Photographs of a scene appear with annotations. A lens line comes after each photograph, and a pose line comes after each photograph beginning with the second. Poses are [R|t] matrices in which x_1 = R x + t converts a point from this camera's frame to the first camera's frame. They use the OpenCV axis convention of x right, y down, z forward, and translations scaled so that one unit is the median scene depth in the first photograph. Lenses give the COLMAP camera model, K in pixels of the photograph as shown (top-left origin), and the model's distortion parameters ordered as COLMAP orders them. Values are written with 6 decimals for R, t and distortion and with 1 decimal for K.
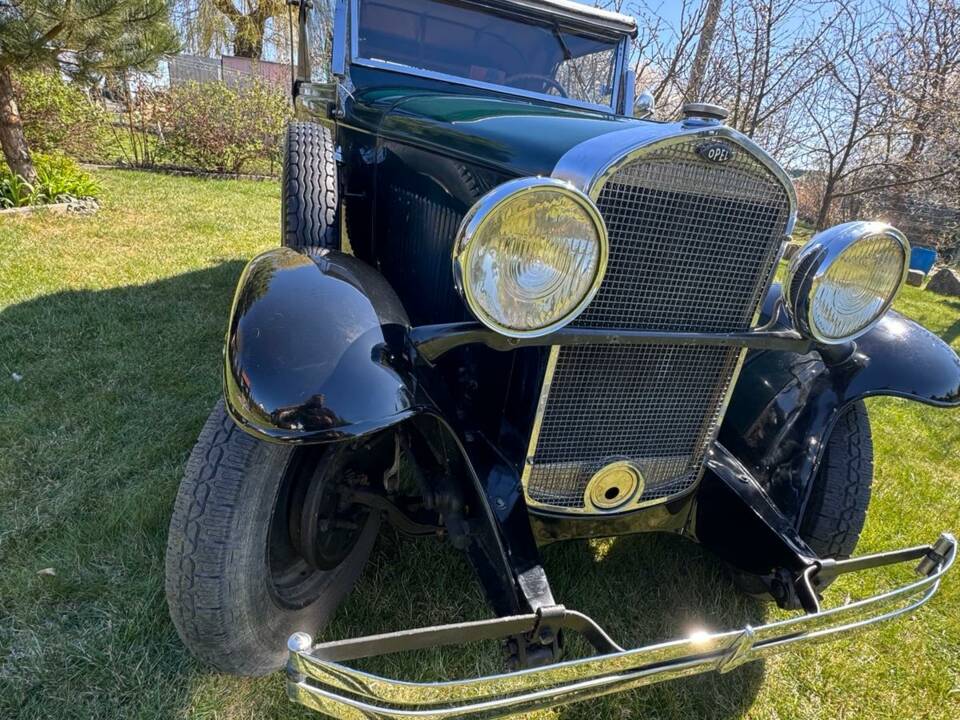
lens RADIAL K [[511.4, 0, 483.3], [0, 511.4, 360.2], [0, 0, 1]] dist [-0.002307, -0.000925]
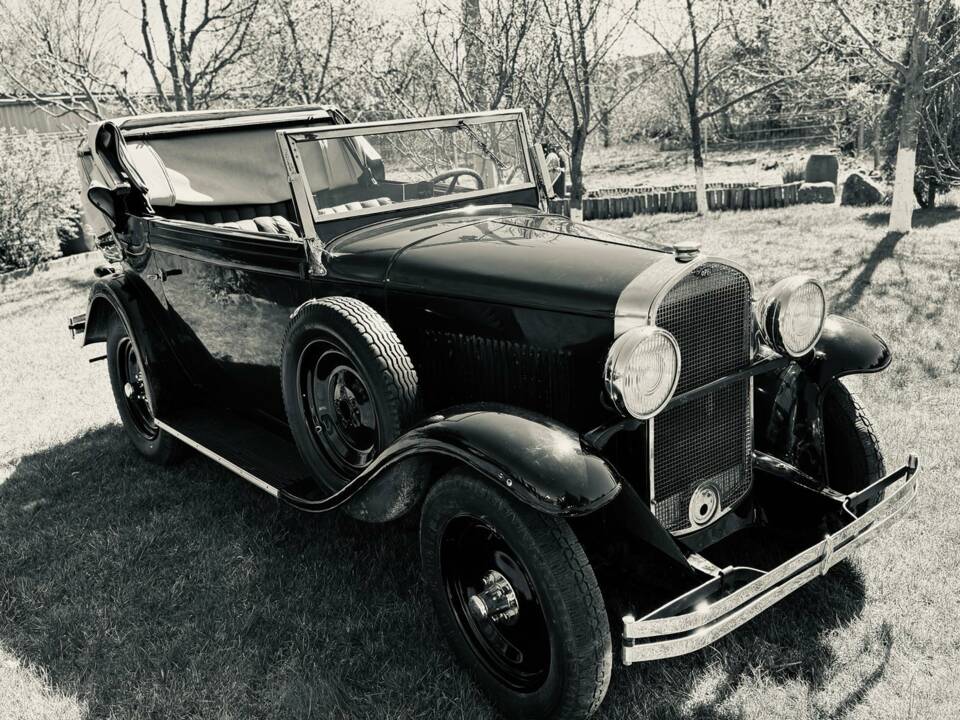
lens RADIAL K [[897.7, 0, 476.7], [0, 897.7, 364.2], [0, 0, 1]] dist [0.050421, 0.000000]
pose [[0.908927, -0.304001, 0.285368, -0.634346], [0.331154, 0.942195, -0.051044, -0.128719], [-0.253355, 0.140896, 0.957058, -0.862201]]
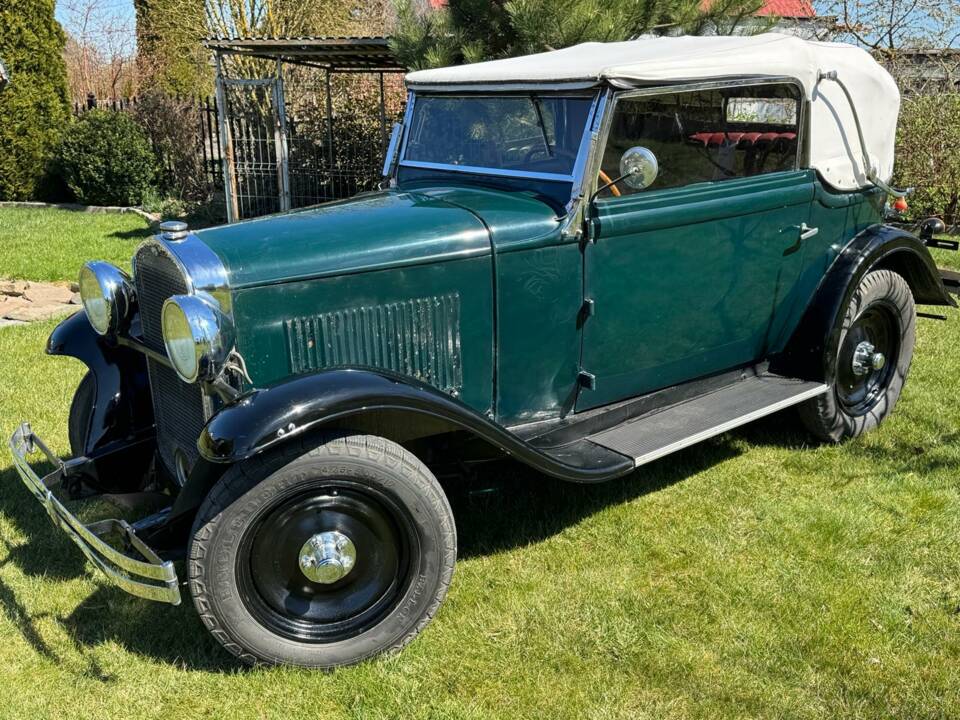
lens RADIAL K [[958.2, 0, 486.8], [0, 958.2, 358.9], [0, 0, 1]] dist [0.076450, 0.000000]
pose [[0.364805, 0.115825, -0.923852, 2.267811], [-0.299274, 0.954166, 0.001451, -0.226540], [0.881676, 0.275955, 0.382748, 0.481389]]
